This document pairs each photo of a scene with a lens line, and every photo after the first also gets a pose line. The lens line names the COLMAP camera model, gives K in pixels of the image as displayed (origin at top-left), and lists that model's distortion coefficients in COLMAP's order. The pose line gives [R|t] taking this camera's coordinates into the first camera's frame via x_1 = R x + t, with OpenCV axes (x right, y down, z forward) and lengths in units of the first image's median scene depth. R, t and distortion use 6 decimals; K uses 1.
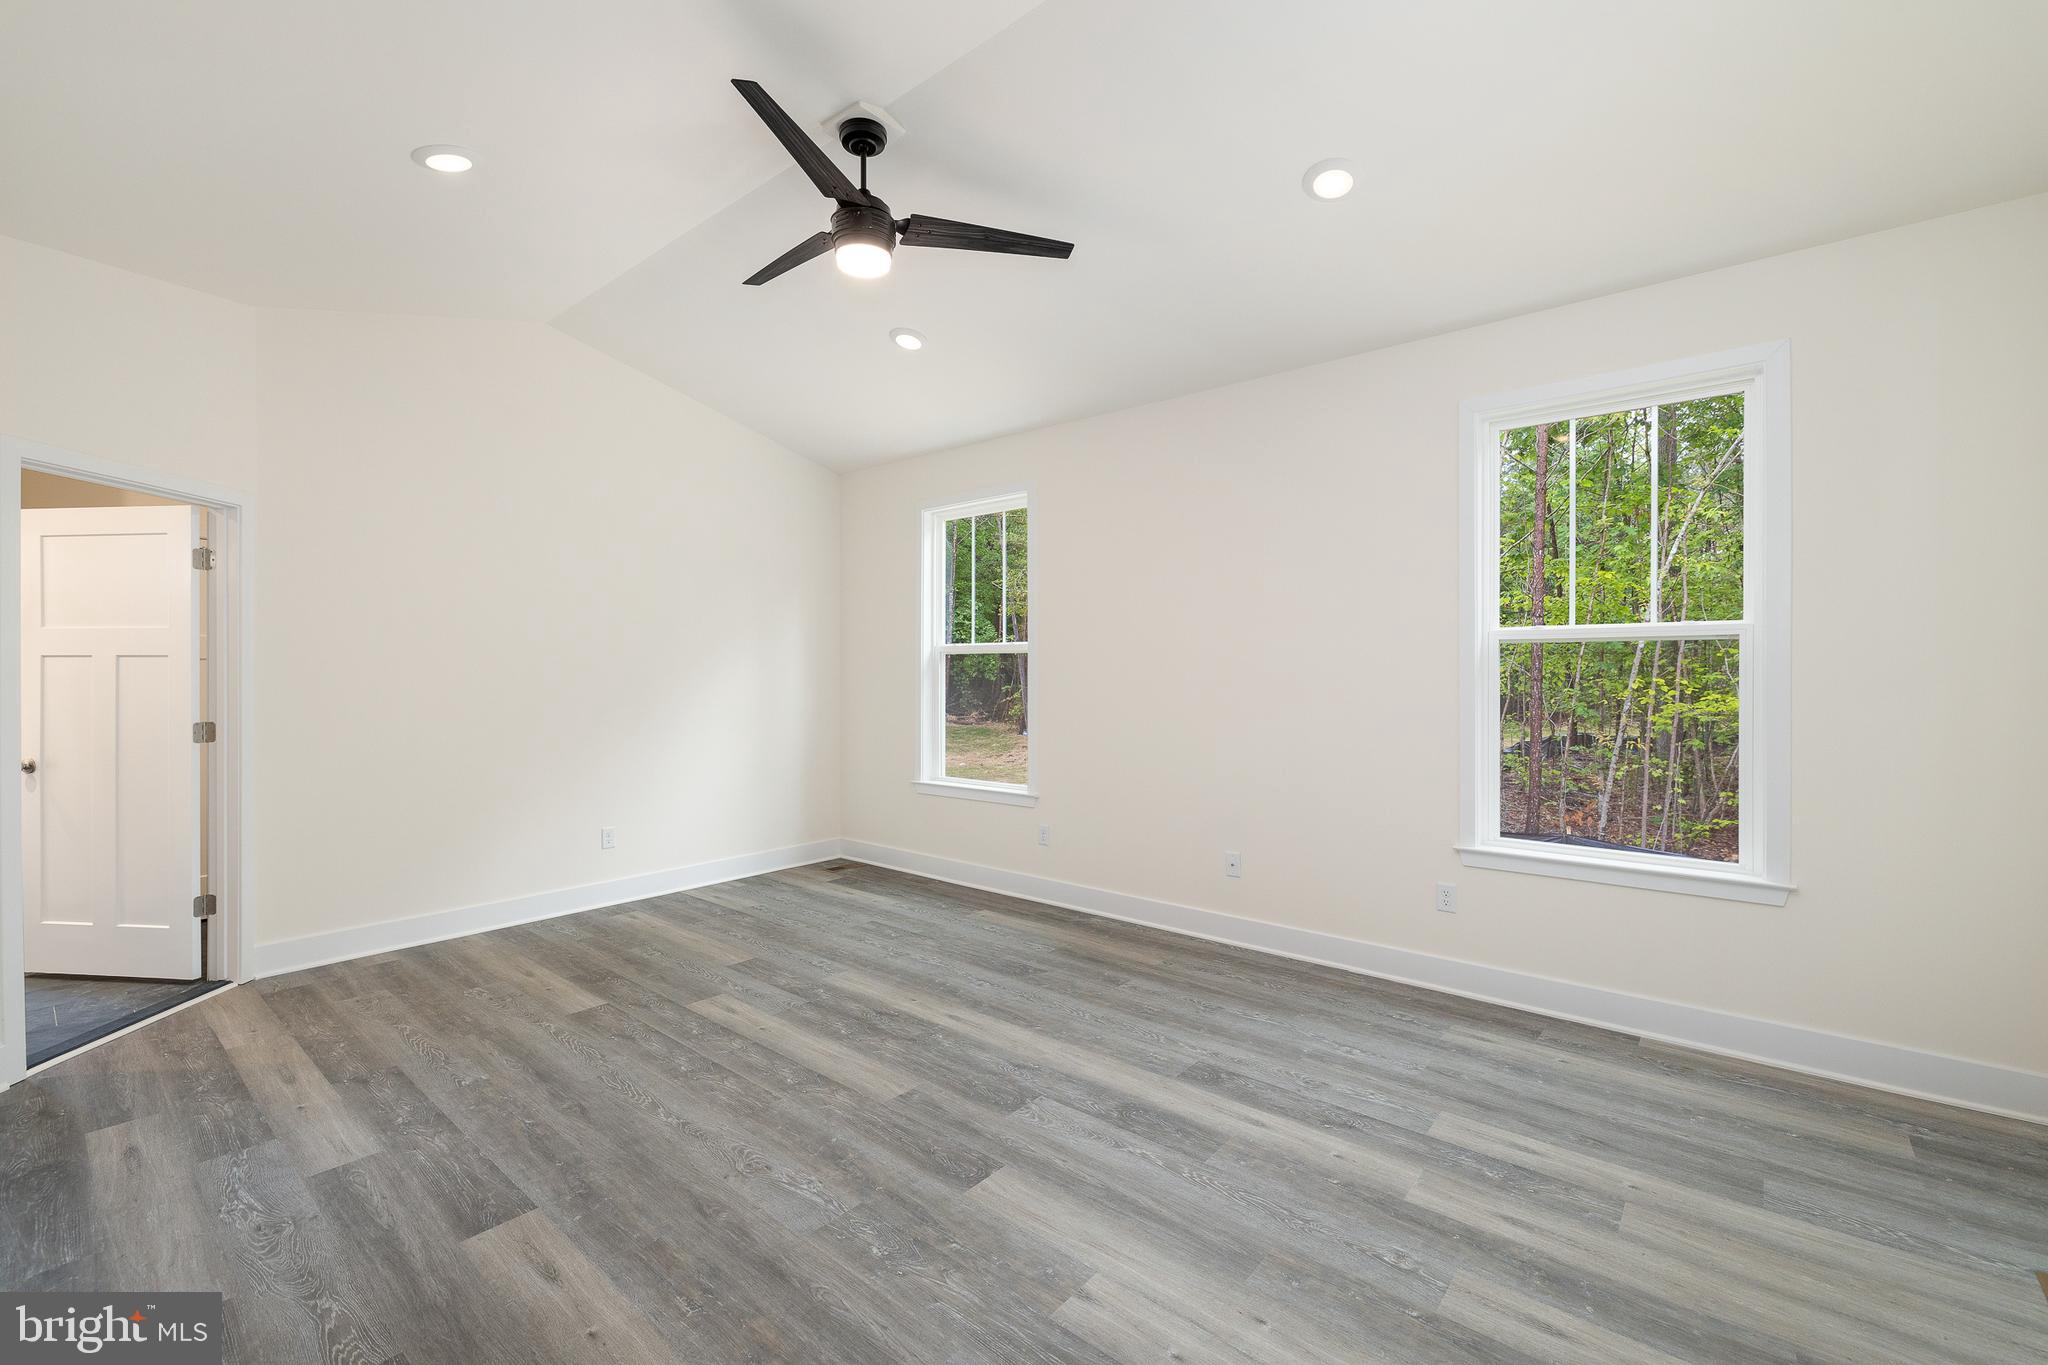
lens RADIAL K [[870.9, 0, 1020.8], [0, 870.9, 669.0], [0, 0, 1]] dist [-0.000167, 0.000000]
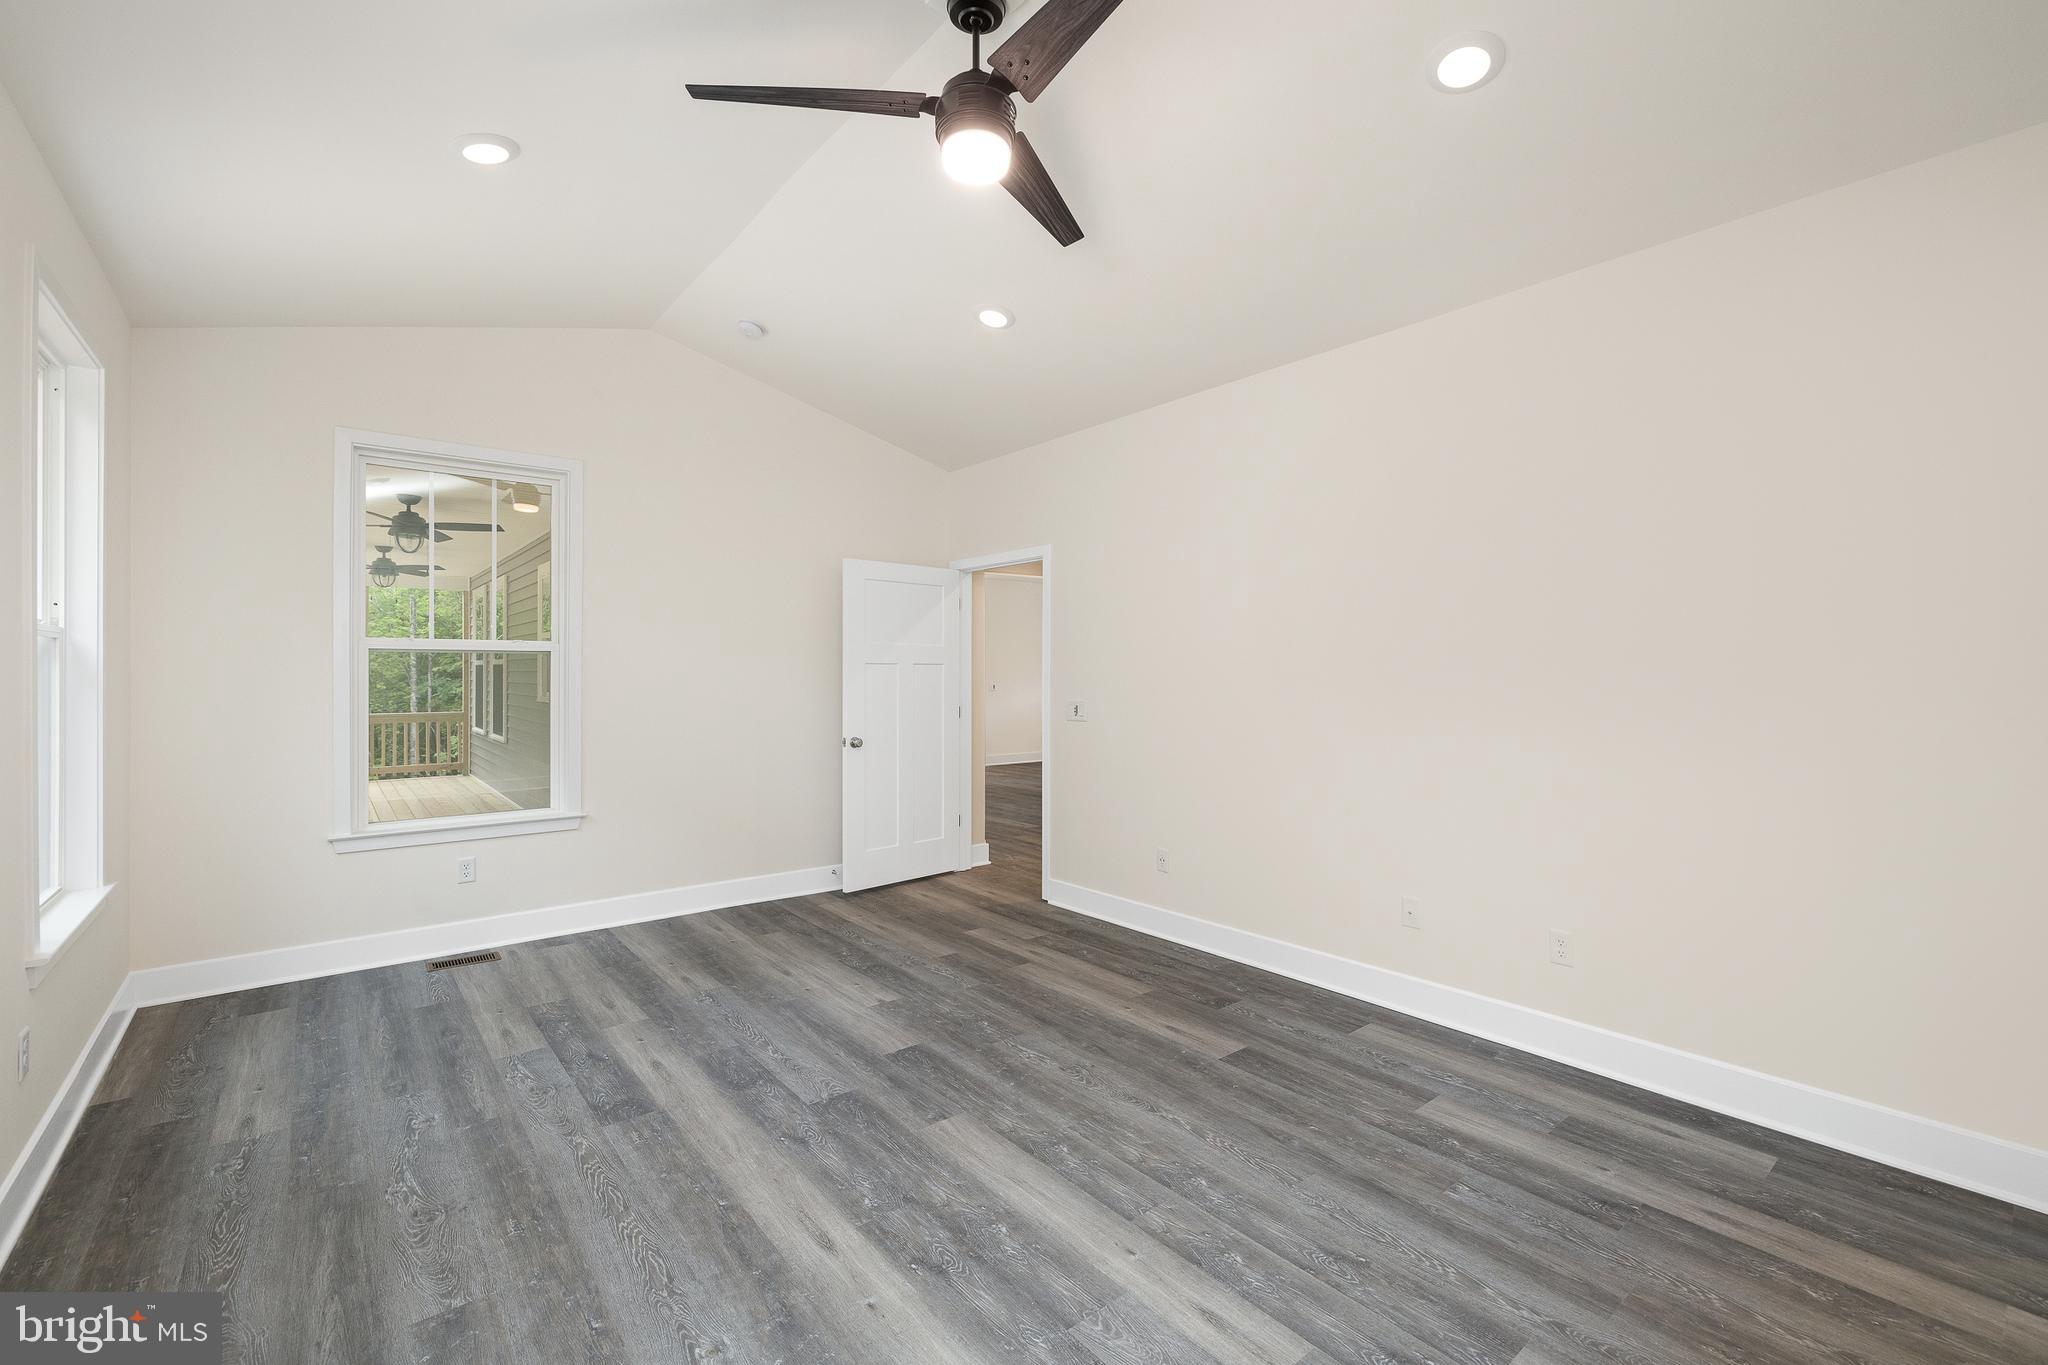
lens RADIAL K [[870.9, 0, 1020.8], [0, 870.9, 669.0], [0, 0, 1]] dist [-0.000167, 0.000000]
pose [[-0.983024, 0.002203, 0.183465, -0.413467], [0.001040, 0.999979, -0.006435, 0.000417], [-0.183476, -0.006135, -0.983005, 2.012518]]
